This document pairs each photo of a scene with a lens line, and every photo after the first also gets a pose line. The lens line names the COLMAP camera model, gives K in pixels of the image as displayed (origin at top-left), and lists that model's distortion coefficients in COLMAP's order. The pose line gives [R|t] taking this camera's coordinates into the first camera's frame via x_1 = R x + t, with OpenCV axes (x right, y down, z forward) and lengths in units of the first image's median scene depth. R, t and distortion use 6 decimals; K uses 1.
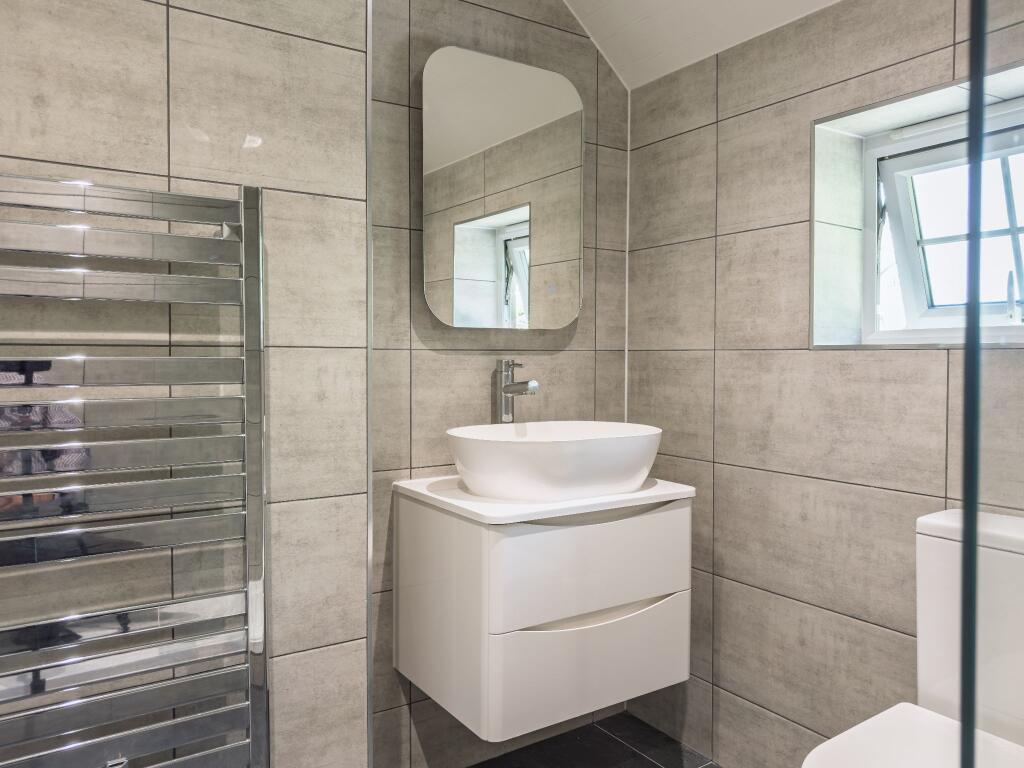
lens RADIAL K [[743.1, 0, 511.9], [0, 743.1, 380.4], [0, 0, 1]] dist [-0.004226, -0.003002]
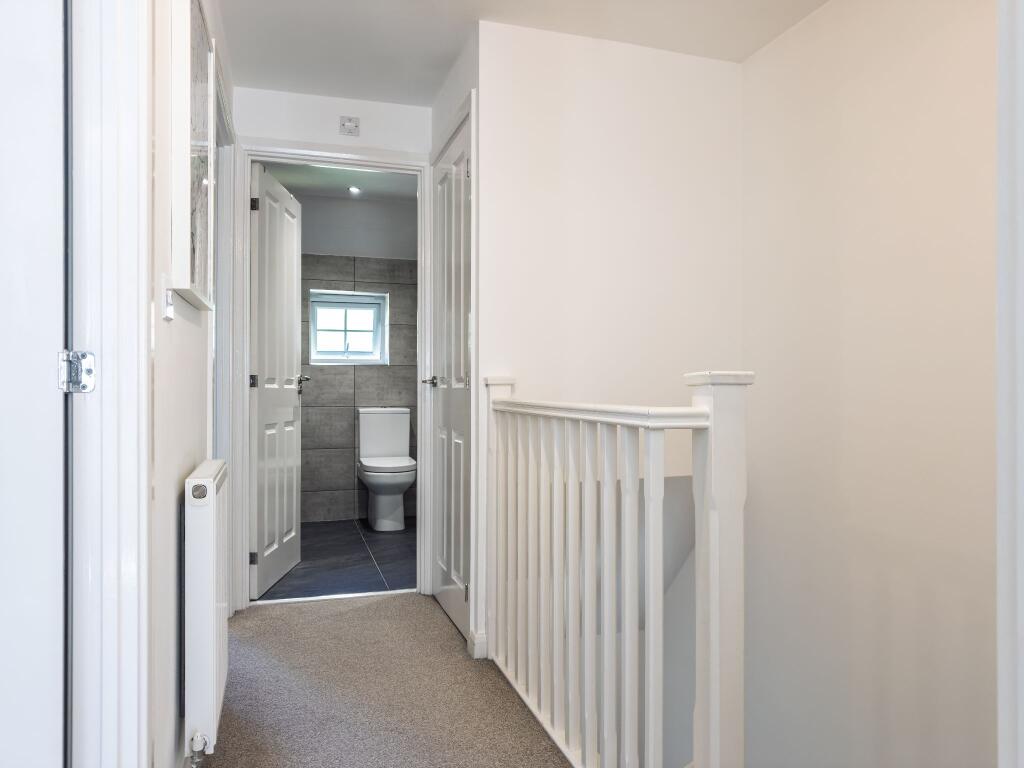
lens RADIAL K [[743.1, 0, 512.5], [0, 743.1, 381.3], [0, 0, 1]] dist [-0.004226, -0.003002]
pose [[0.285650, -0.002598, 0.958331, -2.399595], [0.017216, 0.999849, -0.002421, 0.053231], [-0.958179, 0.017190, 0.285651, -0.688600]]
